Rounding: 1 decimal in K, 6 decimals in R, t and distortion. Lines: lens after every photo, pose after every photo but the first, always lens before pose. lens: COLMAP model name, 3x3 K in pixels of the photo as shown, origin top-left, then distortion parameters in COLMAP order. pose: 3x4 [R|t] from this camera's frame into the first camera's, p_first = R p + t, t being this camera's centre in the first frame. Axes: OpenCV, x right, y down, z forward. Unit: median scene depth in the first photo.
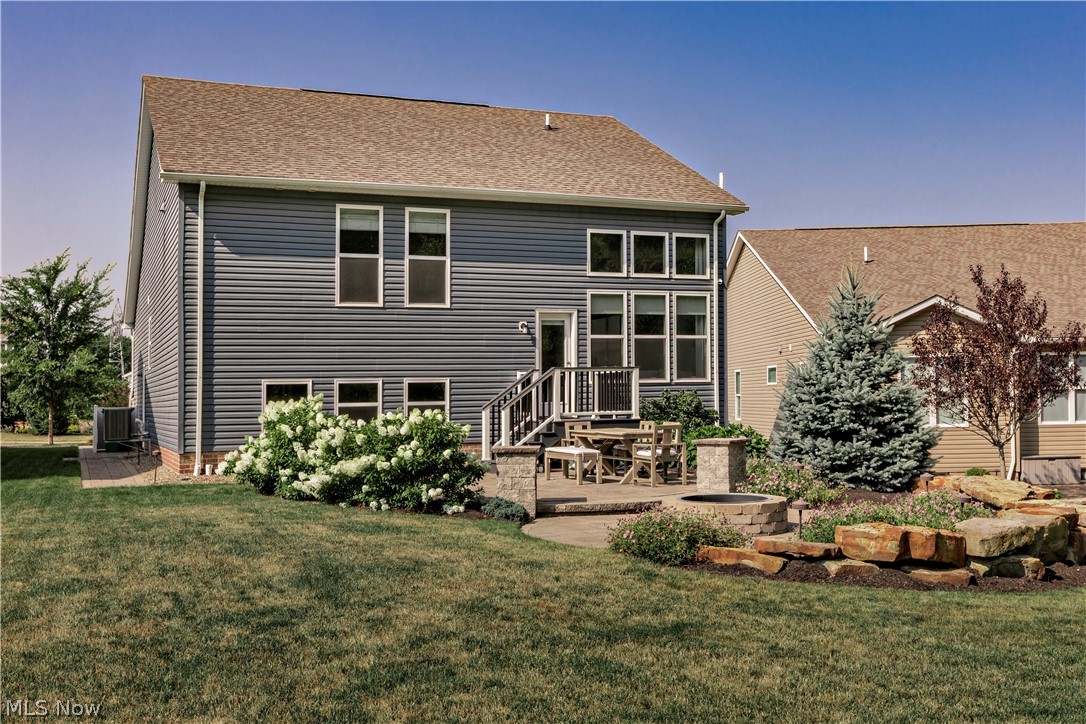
lens RADIAL K [[1112.3, 0, 543.6], [0, 1112.3, 362.2], [0, 0, 1]] dist [-0.027396, 0.000000]
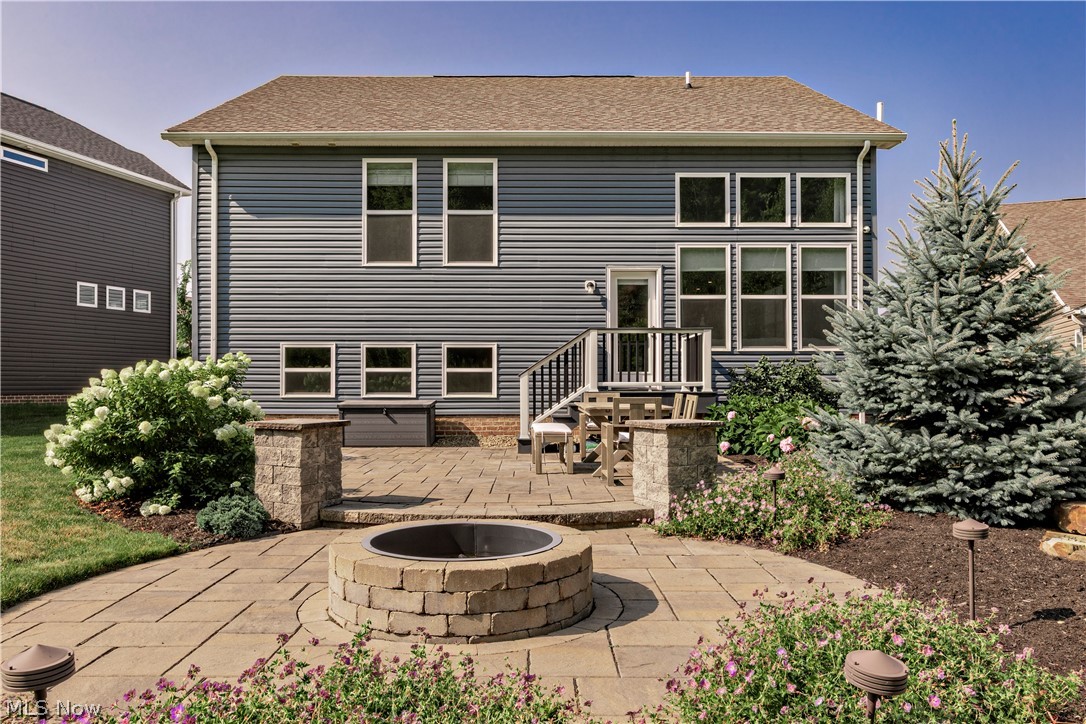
lens RADIAL K [[754.9, 0, 541.8], [0, 754.9, 363.8], [0, 0, 1]] dist [0.003393, -0.001973]
pose [[0.898578, 0.003635, -0.438798, 0.226524], [0.000133, 0.999963, 0.008555, 0.026689], [0.438813, -0.007746, 0.898545, 0.467477]]
